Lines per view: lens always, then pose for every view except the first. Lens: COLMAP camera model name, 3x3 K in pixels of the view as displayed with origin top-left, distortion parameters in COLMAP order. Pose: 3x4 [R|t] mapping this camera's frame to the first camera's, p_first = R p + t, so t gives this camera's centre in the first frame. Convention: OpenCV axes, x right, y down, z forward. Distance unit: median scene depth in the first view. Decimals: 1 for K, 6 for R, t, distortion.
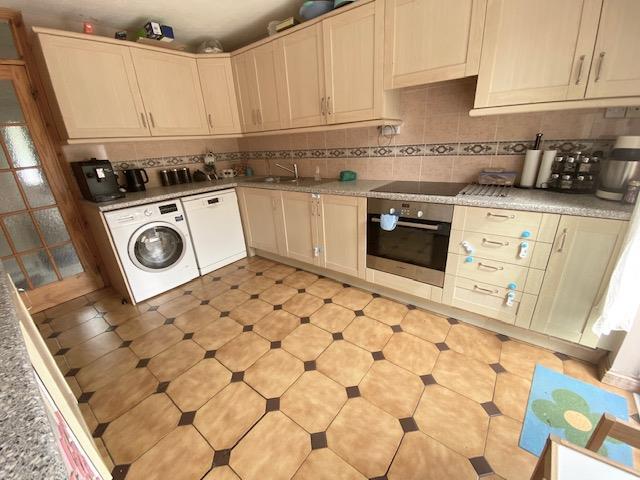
lens RADIAL K [[259.1, 0, 321.5], [0, 259.1, 238.9], [0, 0, 1]] dist [0.041354, -0.032424]
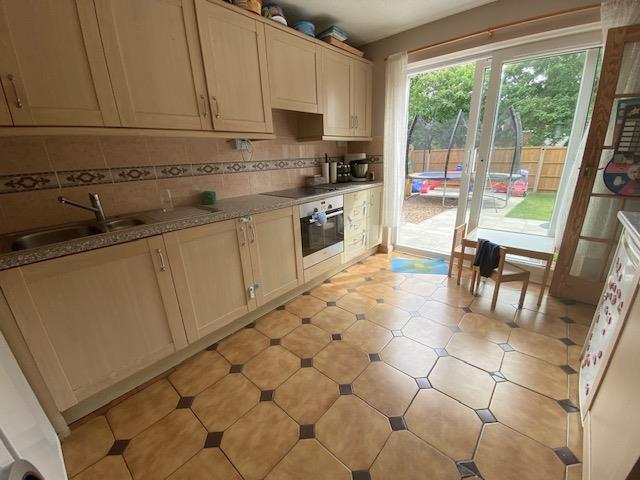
lens RADIAL K [[259.1, 0, 321.5], [0, 259.1, 238.9], [0, 0, 1]] dist [0.041354, -0.032424]
pose [[0.071851, -0.265442, 0.961446, -0.813281], [0.374197, 0.900702, 0.220707, -0.215431], [-0.924561, 0.343912, 0.164044, 0.723576]]
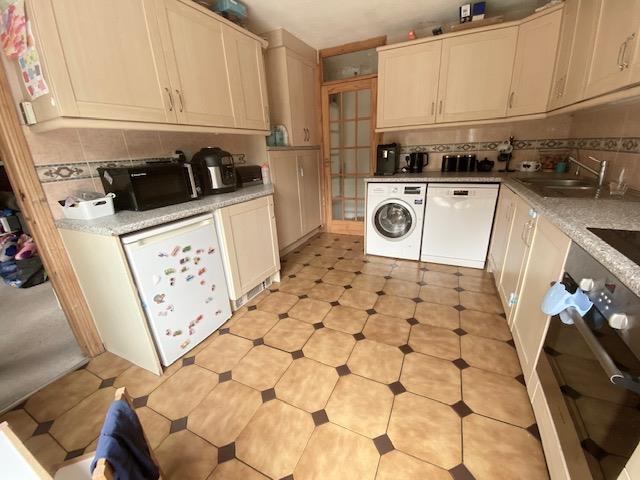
lens RADIAL K [[259.1, 0, 321.5], [0, 259.1, 238.9], [0, 0, 1]] dist [0.041354, -0.032424]
pose [[0.213423, 0.361009, -0.907812, 0.469059], [-0.308996, 0.906463, 0.287829, -0.146239], [0.926807, 0.219081, 0.305011, 0.396686]]
